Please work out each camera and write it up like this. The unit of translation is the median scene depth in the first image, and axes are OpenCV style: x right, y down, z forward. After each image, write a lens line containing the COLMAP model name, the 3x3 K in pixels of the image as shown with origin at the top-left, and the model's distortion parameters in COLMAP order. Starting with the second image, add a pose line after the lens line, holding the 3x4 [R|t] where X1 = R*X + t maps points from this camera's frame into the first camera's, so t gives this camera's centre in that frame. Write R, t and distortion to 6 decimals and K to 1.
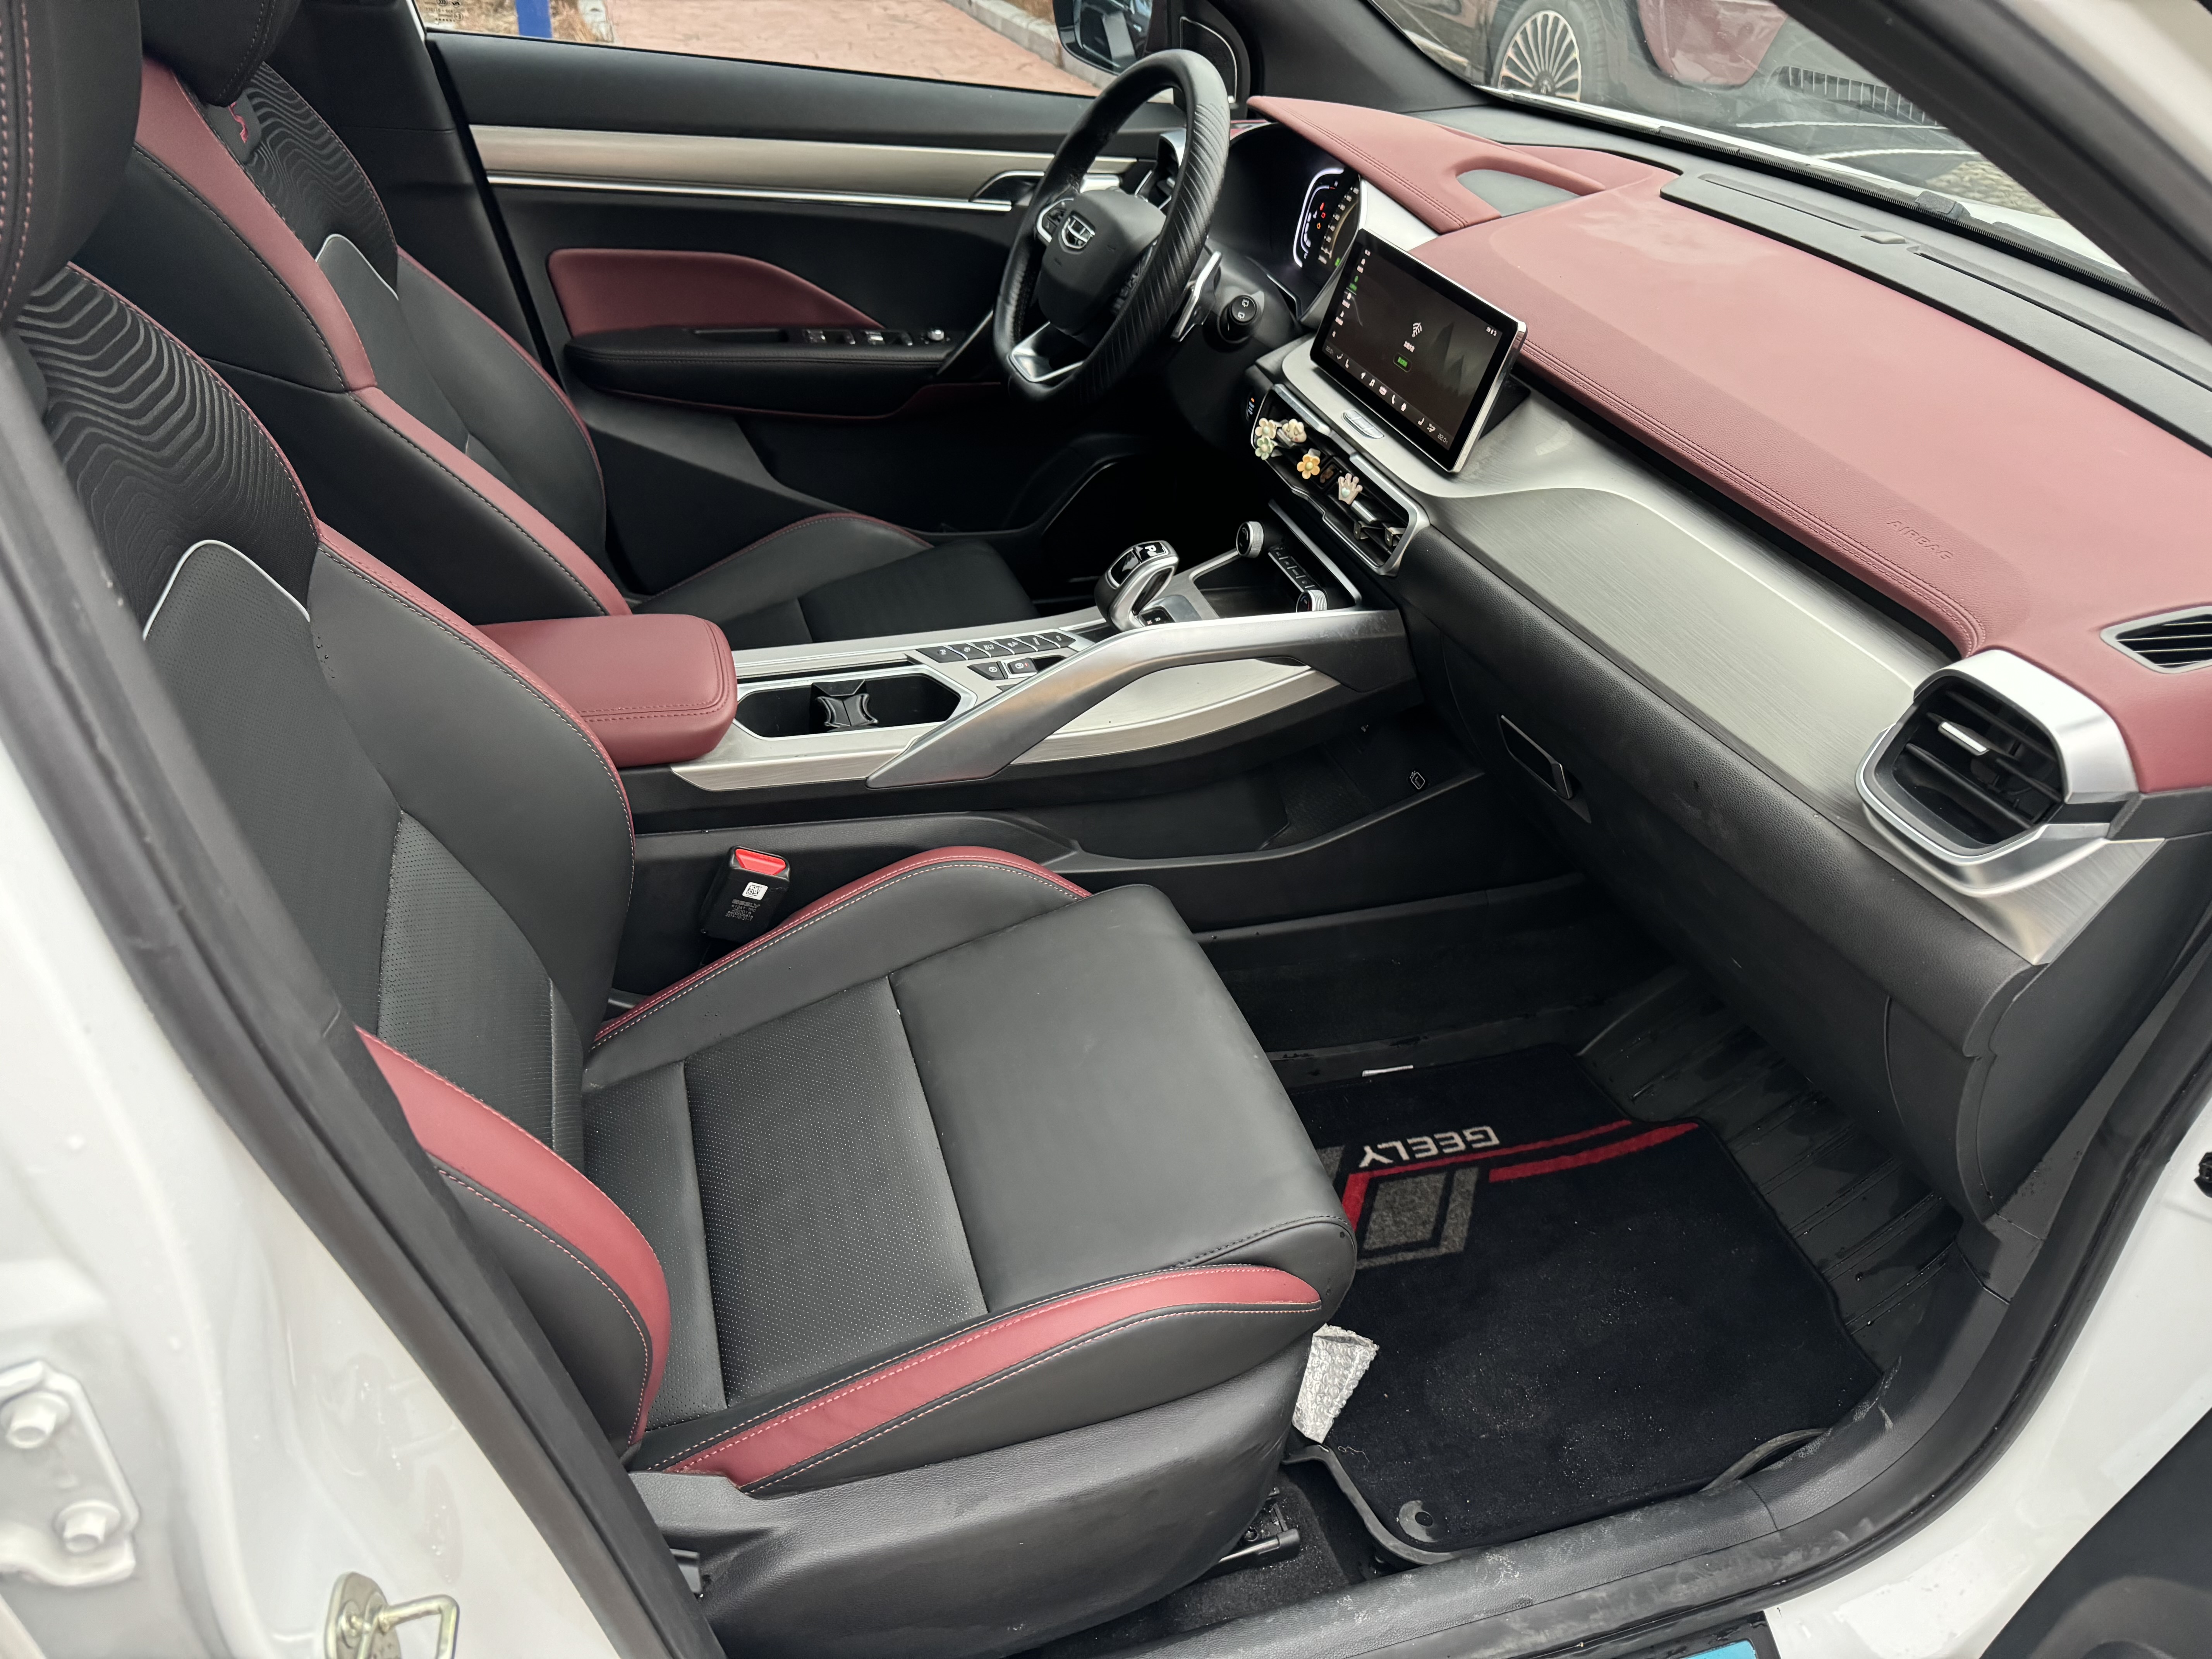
lens RADIAL K [[1534.4, 0, 1106.0], [0, 1534.4, 829.5], [0, 0, 1]] dist [0.039814, 0.000079]
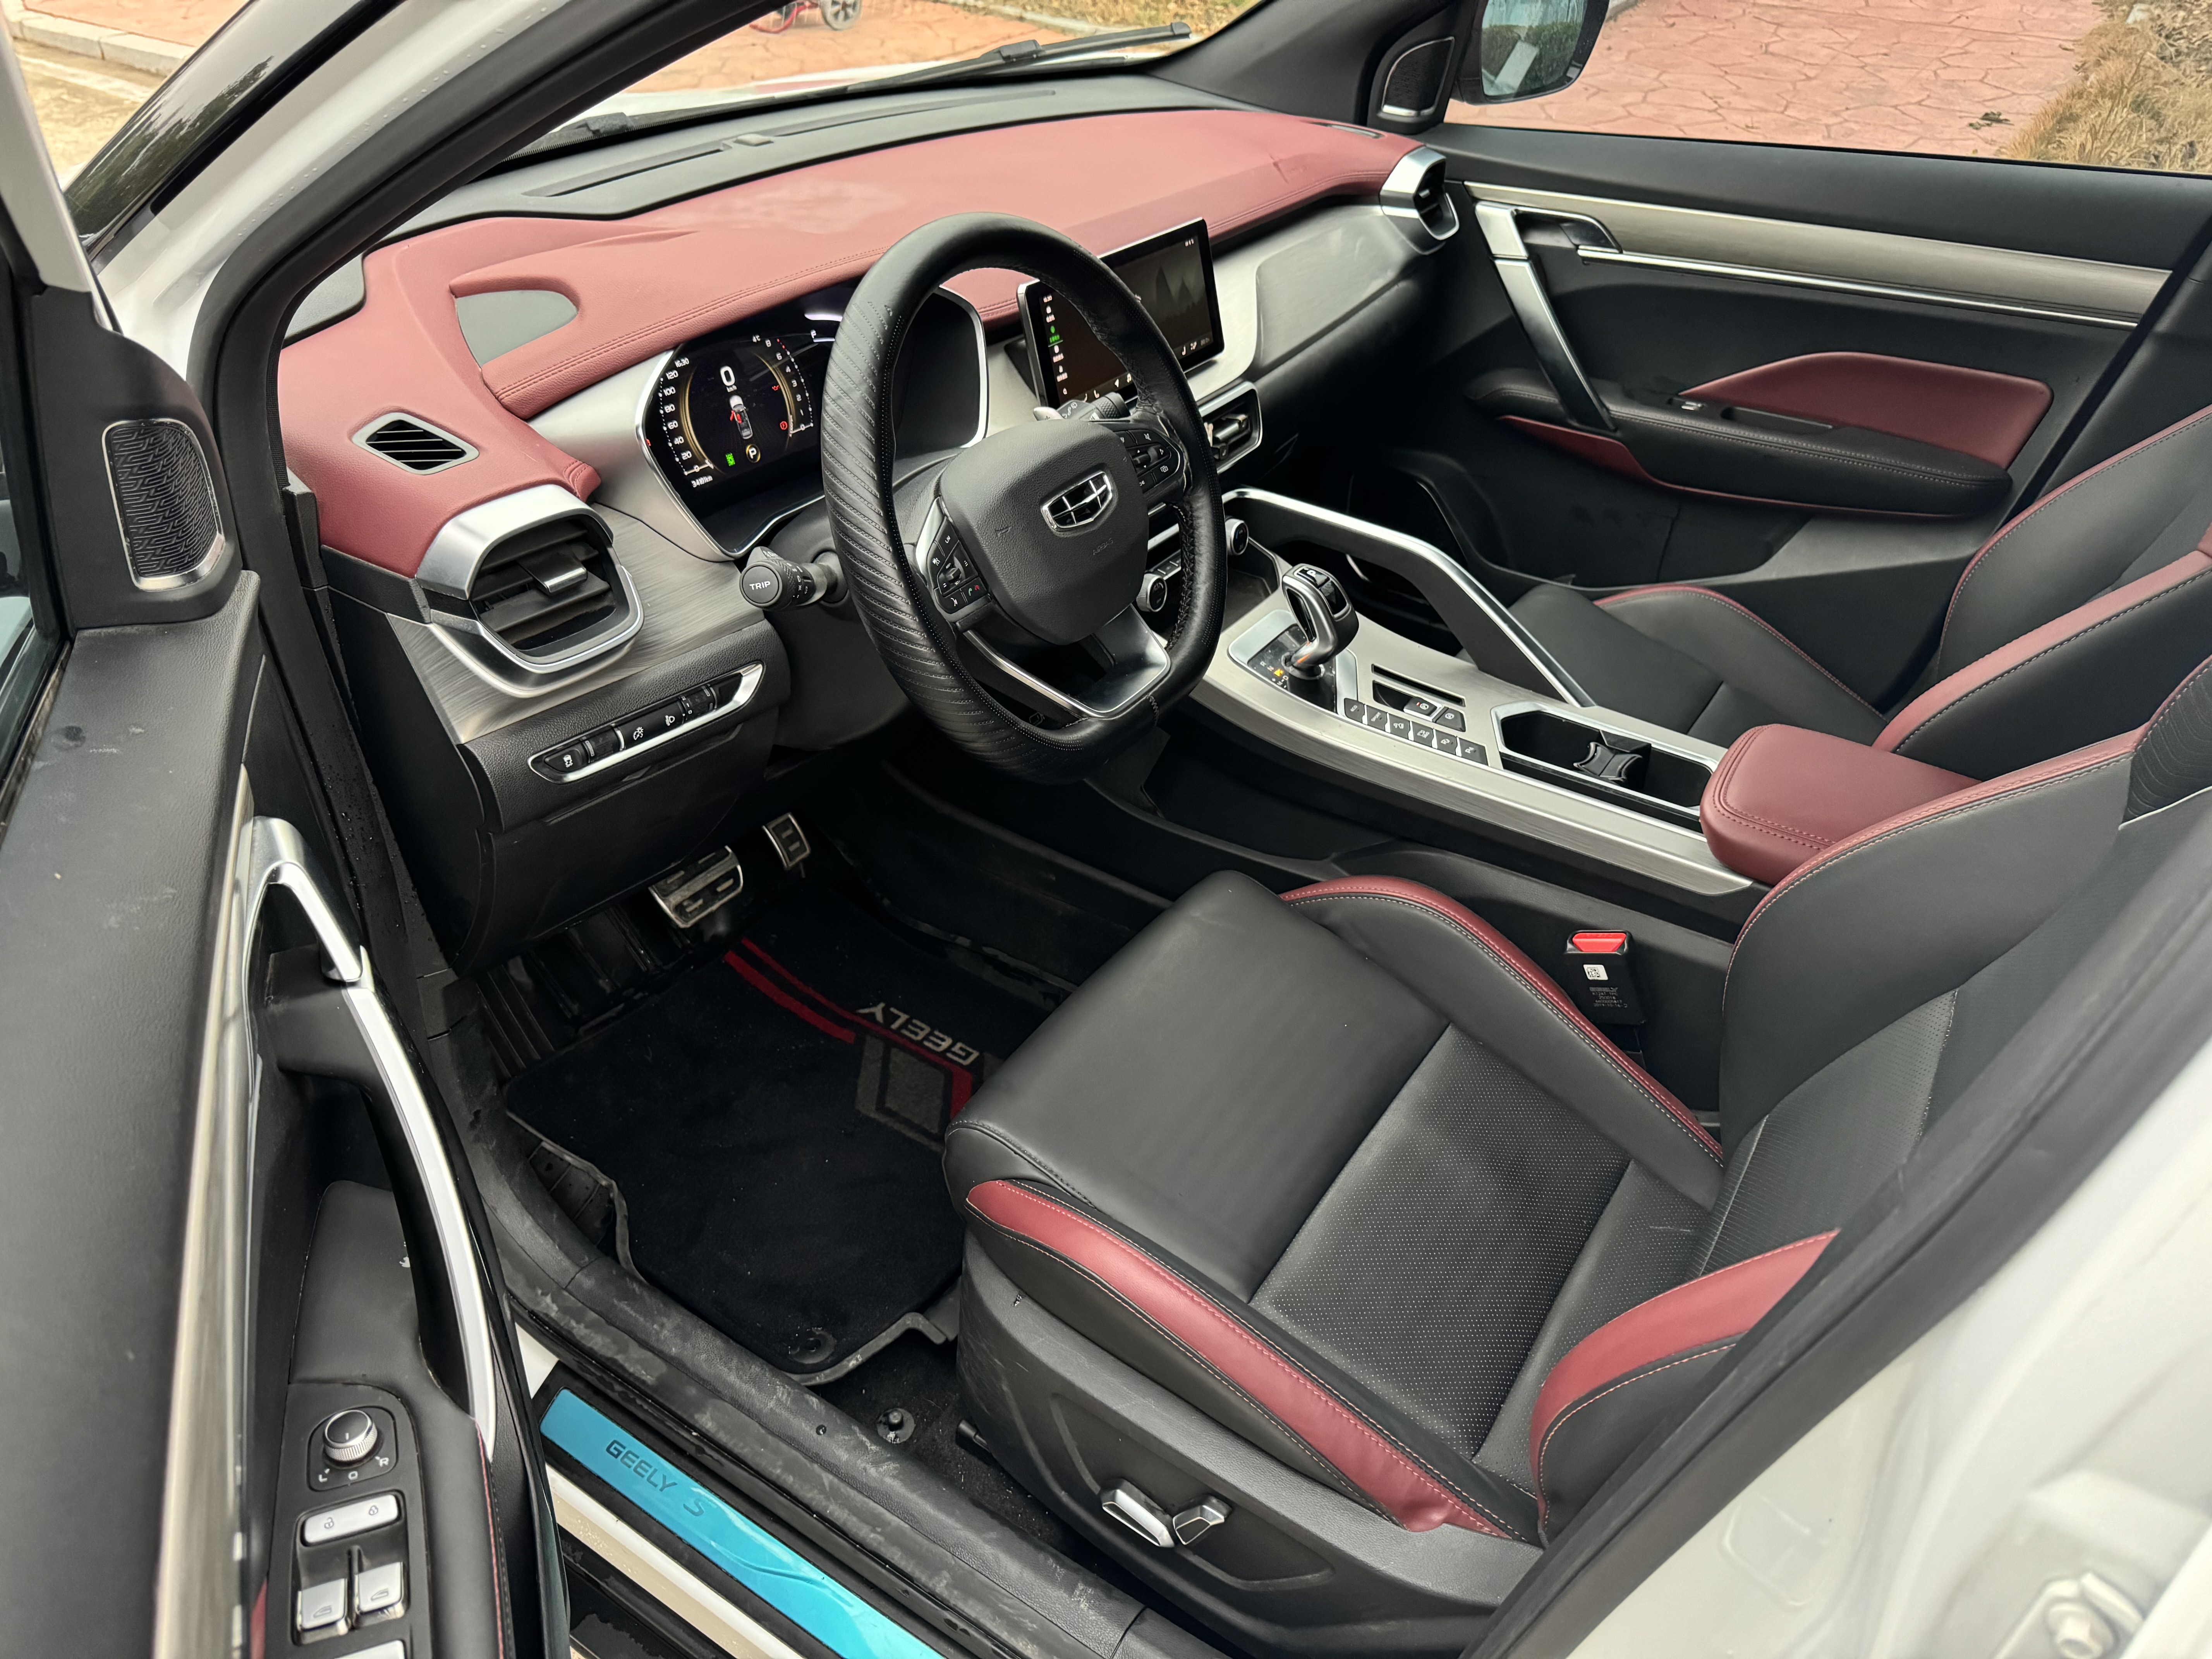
lens RADIAL K [[1565.3, 0, 1106.0], [0, 1565.3, 829.5], [0, 0, 1]] dist [0.049280, -0.000309]
pose [[-0.636305, -0.506097, 0.582222, -0.563300], [0.371714, 0.460187, 0.806261, -0.976847], [-0.675977, 0.729448, -0.104696, 1.310799]]
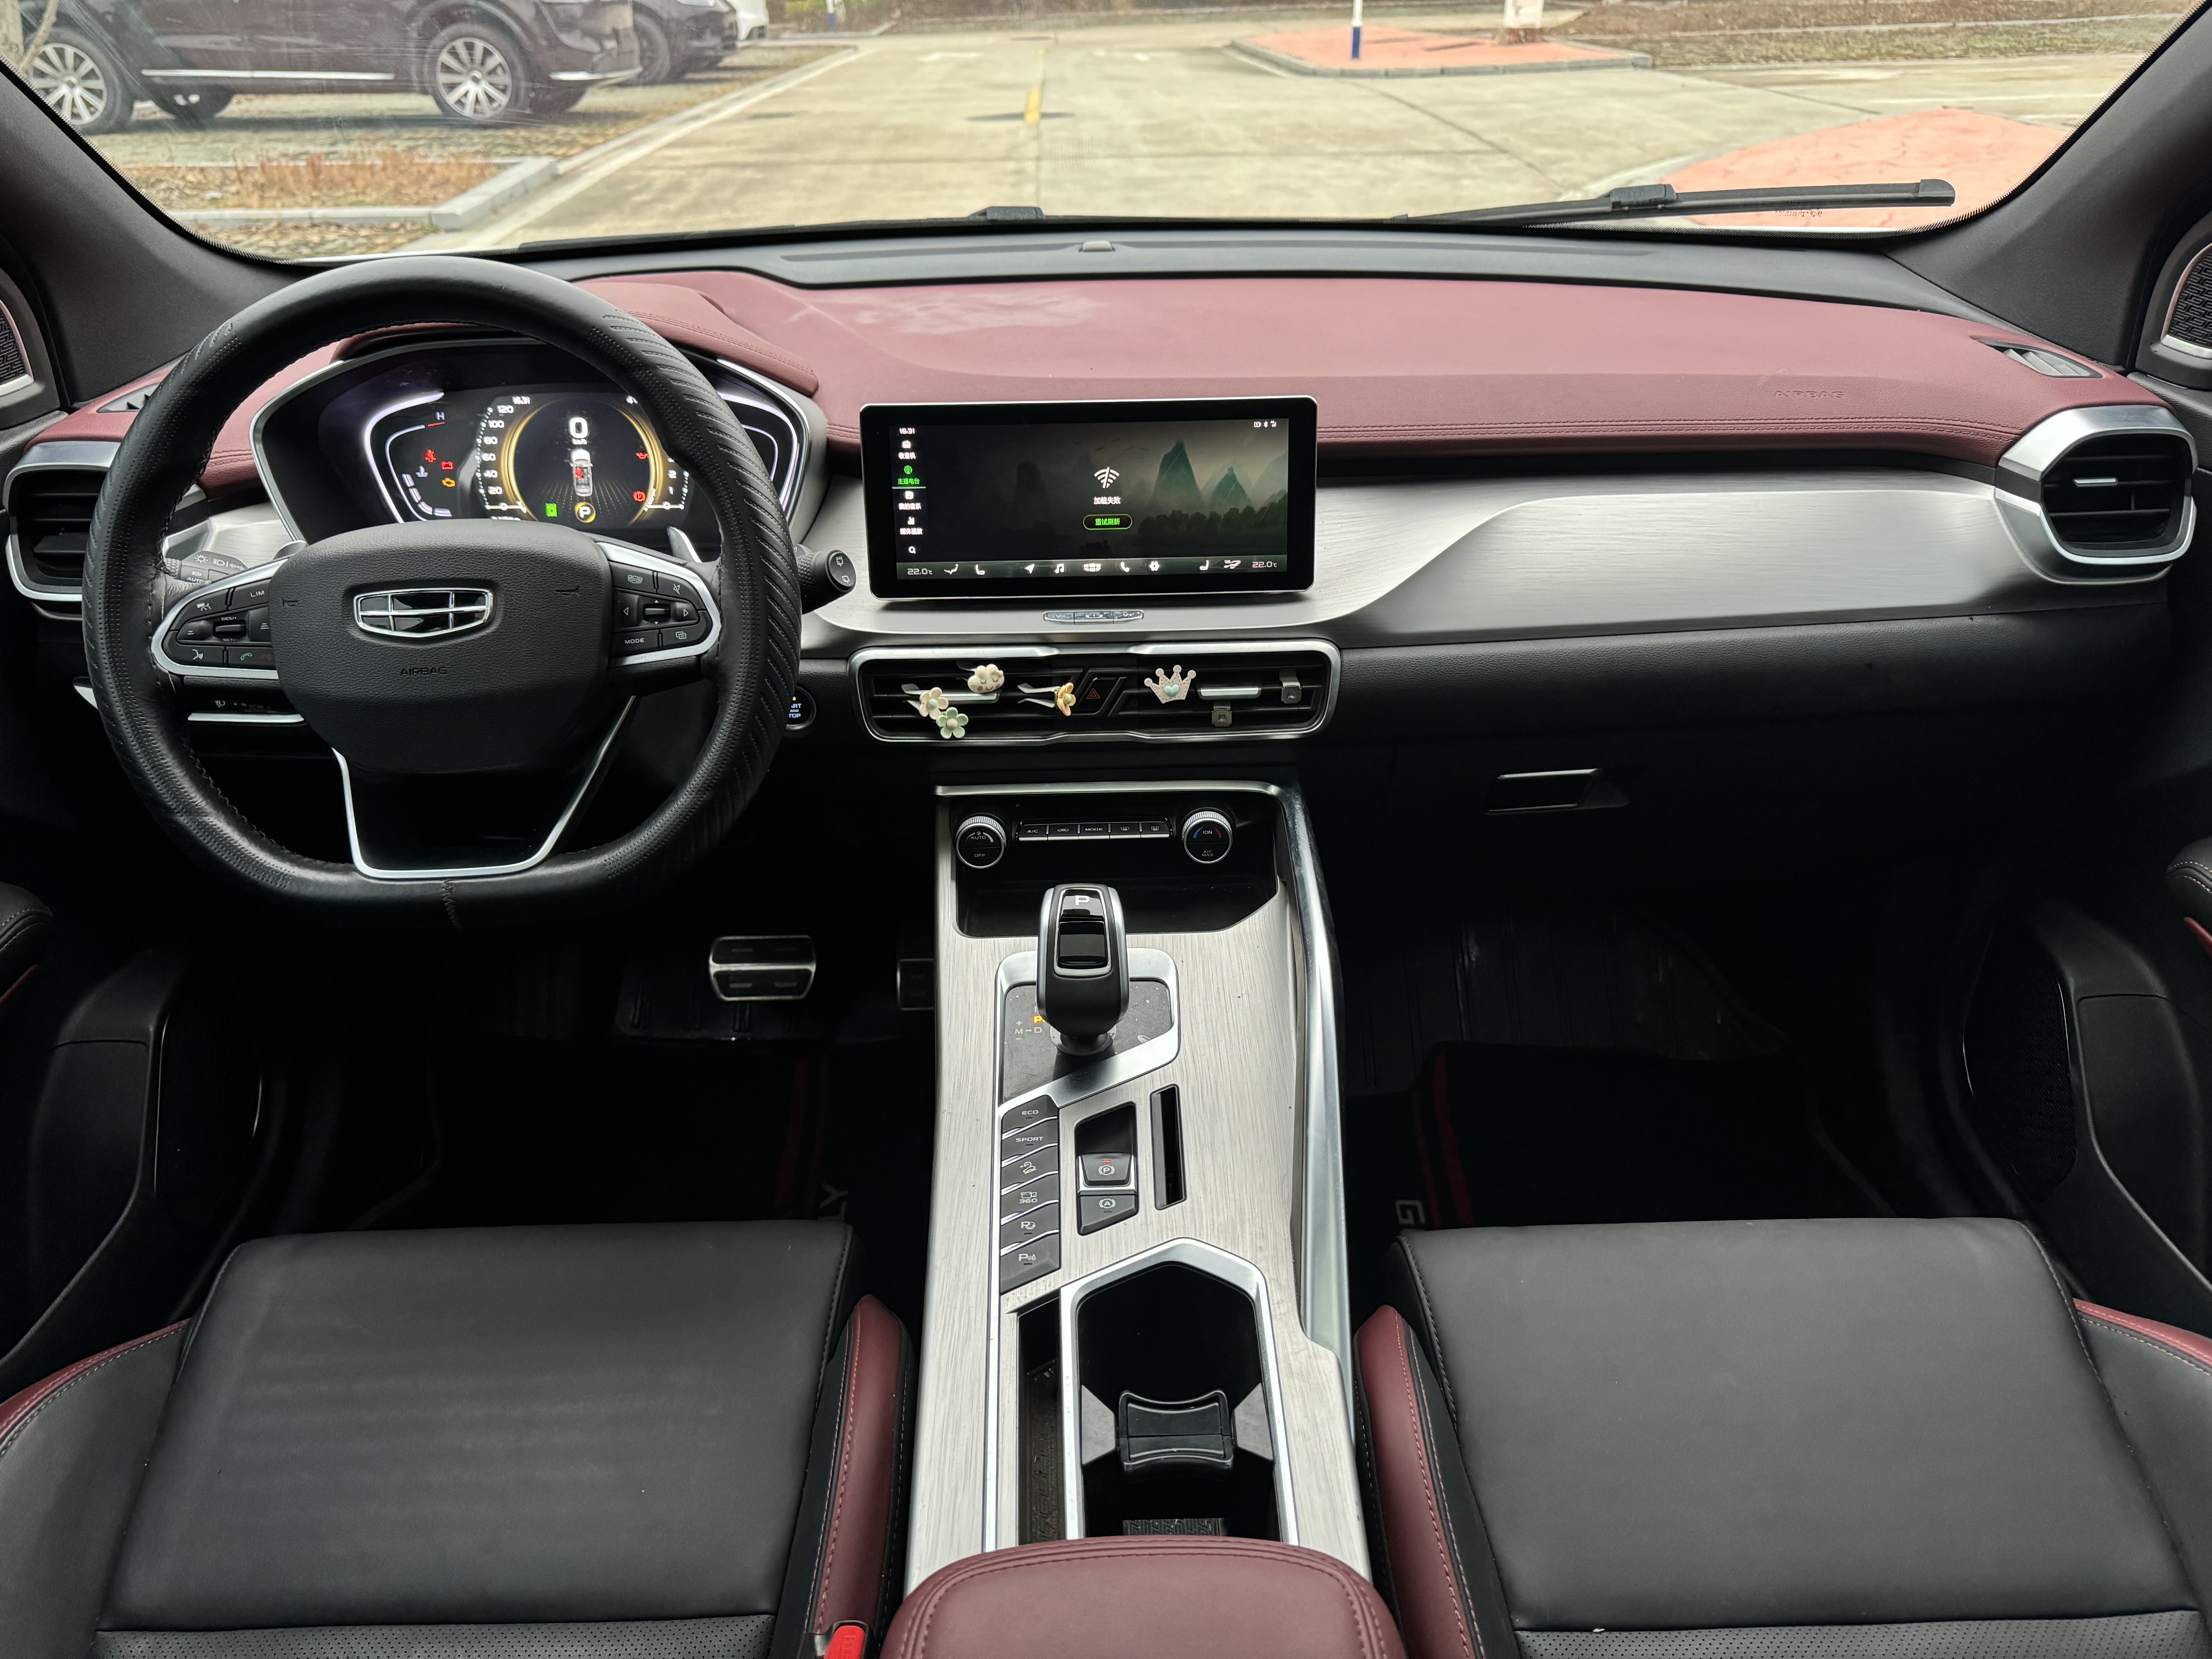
lens RADIAL K [[1576.2, 0, 1106.0], [0, 1576.2, 829.5], [0, 0, 1]] dist [0.073046, -0.095643]
pose [[0.272392, -0.522306, 0.808083, -0.498532], [0.570434, 0.763994, 0.301525, -0.403035], [-0.774860, 0.378825, 0.506047, 0.628852]]
